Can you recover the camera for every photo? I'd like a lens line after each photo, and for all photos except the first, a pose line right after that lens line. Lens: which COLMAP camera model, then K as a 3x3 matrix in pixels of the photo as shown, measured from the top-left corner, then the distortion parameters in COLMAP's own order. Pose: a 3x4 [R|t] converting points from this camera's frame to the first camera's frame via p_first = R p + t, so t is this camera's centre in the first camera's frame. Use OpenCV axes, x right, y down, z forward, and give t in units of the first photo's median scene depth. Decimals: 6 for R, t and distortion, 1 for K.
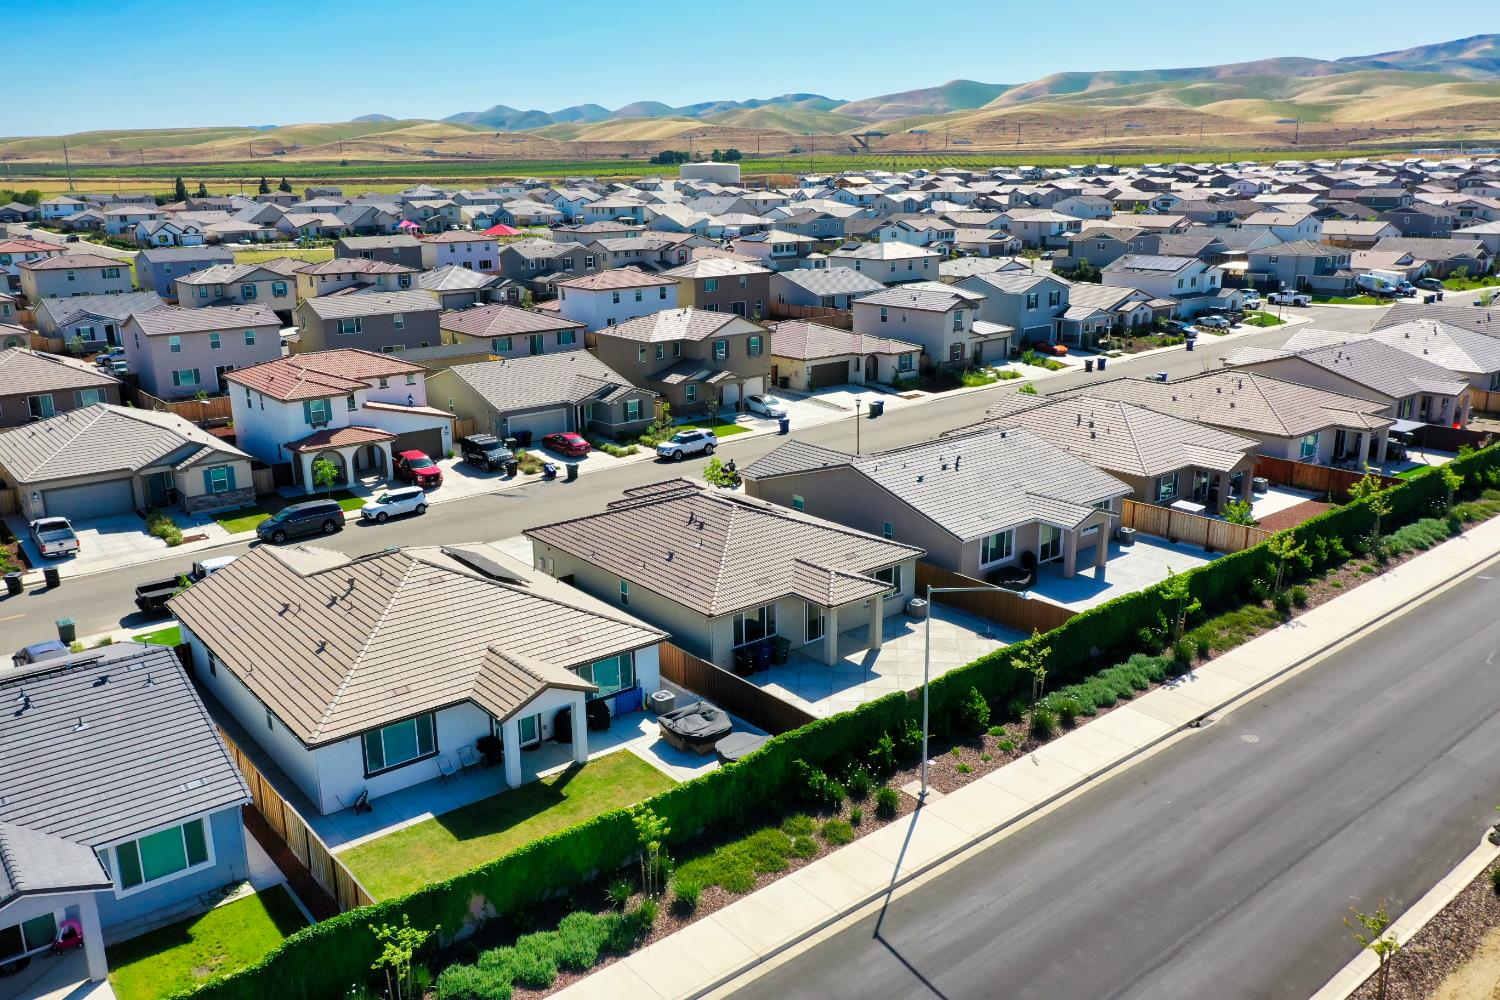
lens RADIAL K [[1178.3, 0, 746.7], [0, 1178.3, 496.1], [0, 0, 1]] dist [0.012941, 0.002091]
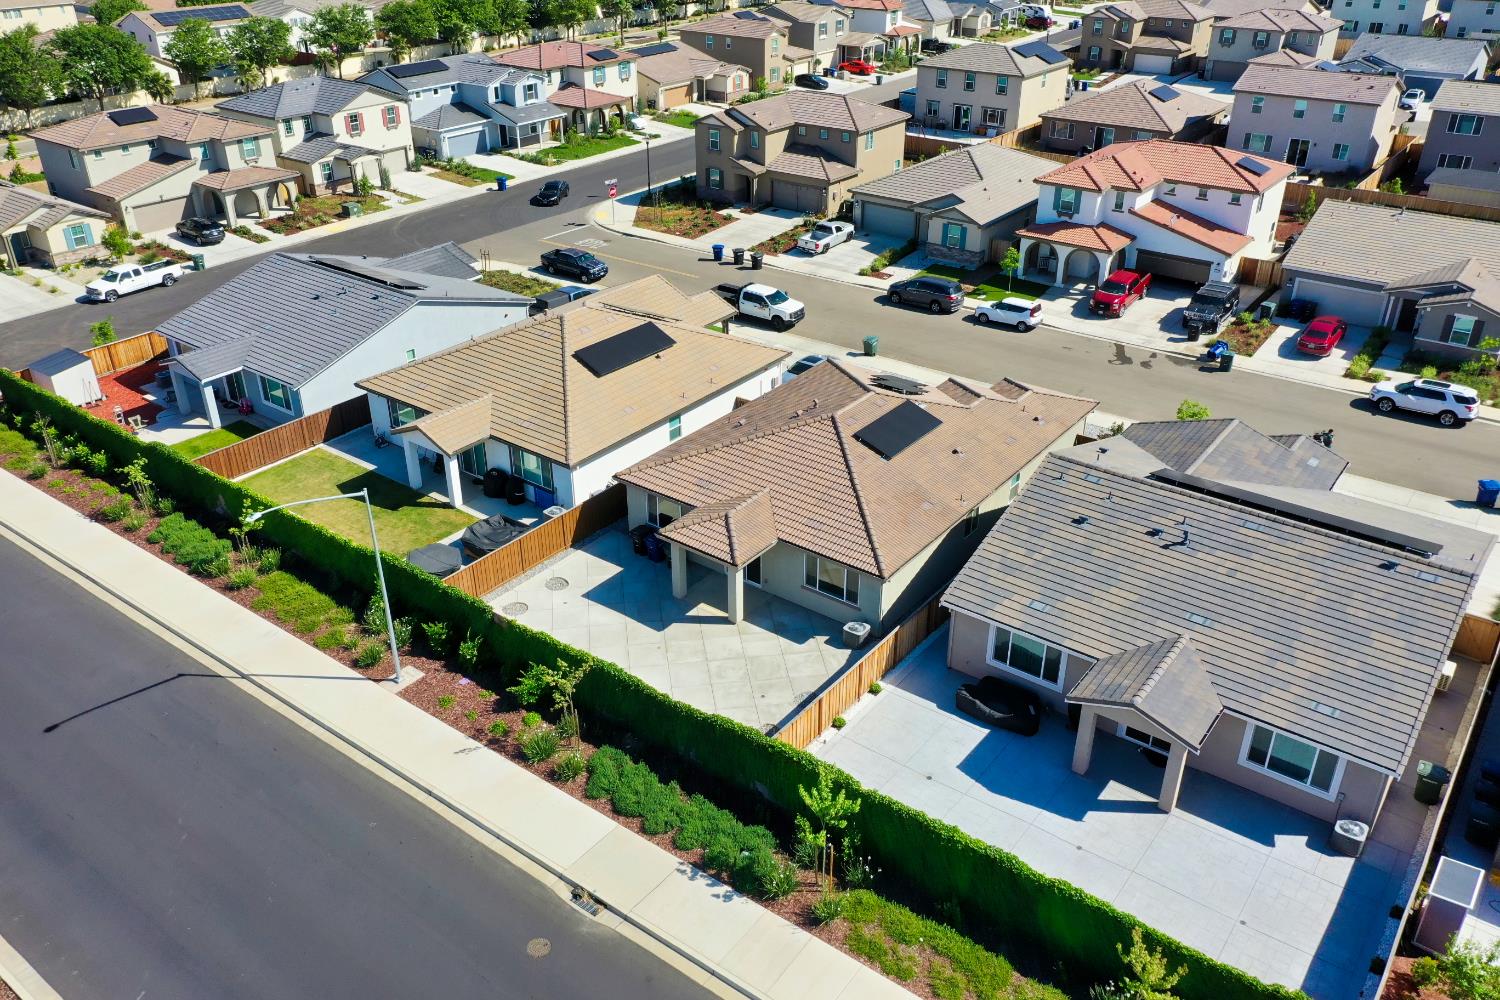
lens RADIAL K [[1178.3, 0, 746.7], [0, 1178.3, 496.1], [0, 0, 1]] dist [0.012941, 0.002091]
pose [[0.236910, 0.475706, -0.847099, 0.741548], [-0.260819, 0.871056, 0.416216, -0.285301], [0.935867, 0.122334, 0.330435, 0.681857]]
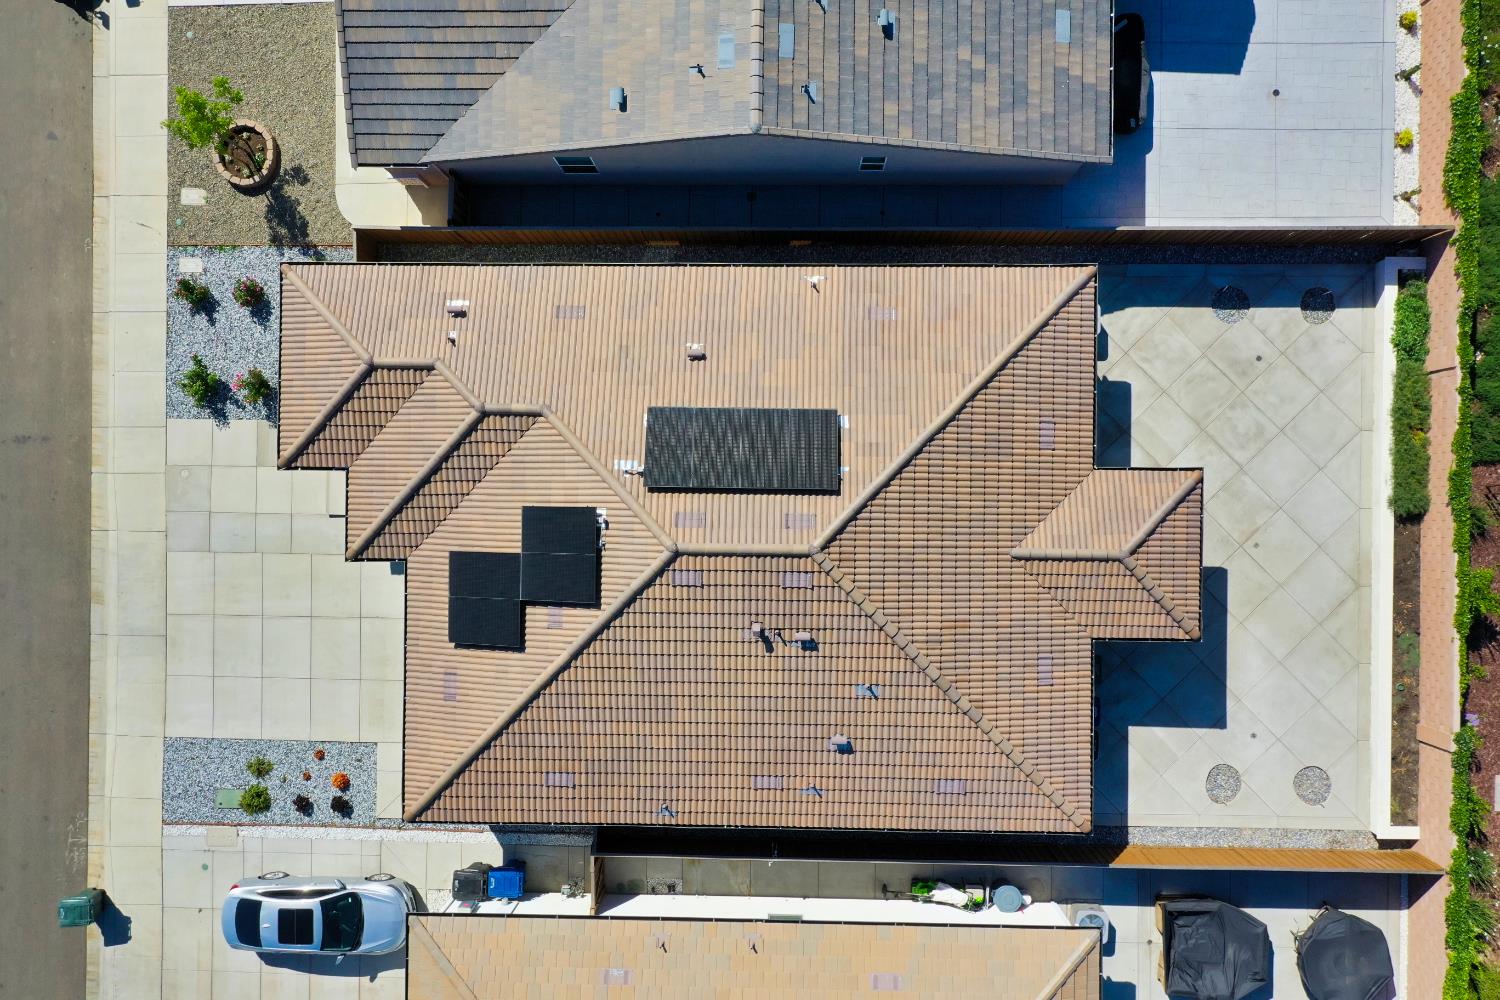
lens RADIAL K [[1178.3, 0, 746.7], [0, 1178.3, 496.1], [0, 0, 1]] dist [0.012941, 0.002091]
pose [[0.638301, -0.769726, -0.009733, -0.004727], [0.234341, 0.182255, 0.954917, -0.433393], [-0.733251, -0.611805, 0.296712, 0.919949]]
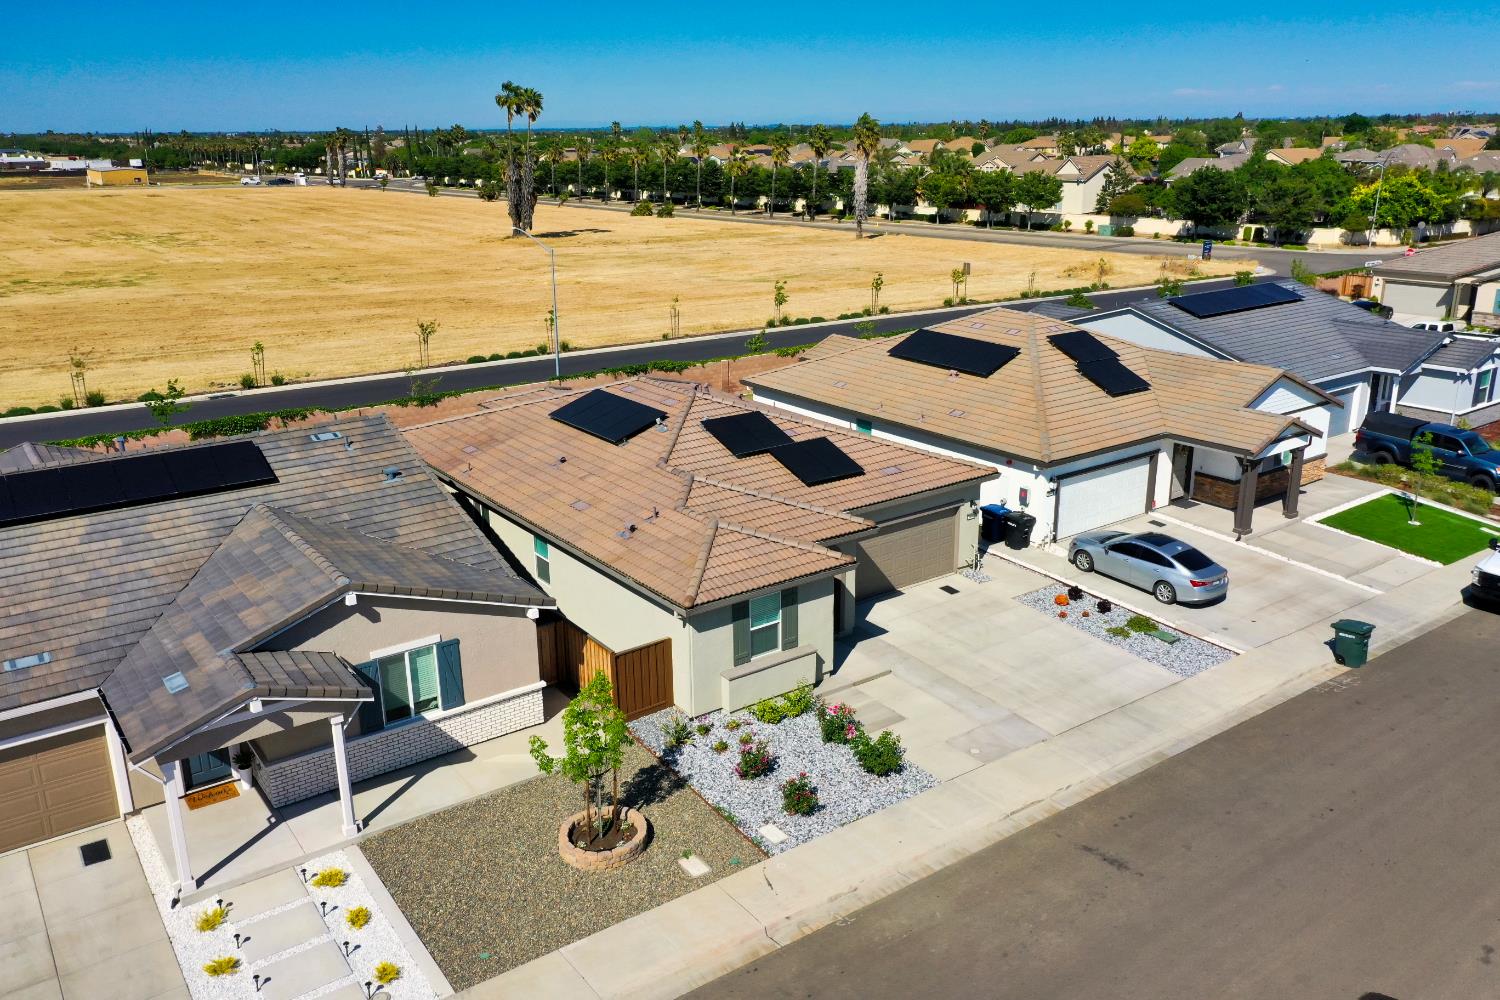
lens RADIAL K [[1178.3, 0, 746.7], [0, 1178.3, 496.1], [0, 0, 1]] dist [0.012941, 0.002091]
pose [[-0.998213, -0.000491, 0.059754, -0.109736], [0.032149, 0.838505, 0.543945, -0.303707], [-0.050372, 0.544894, -0.836990, 1.628627]]
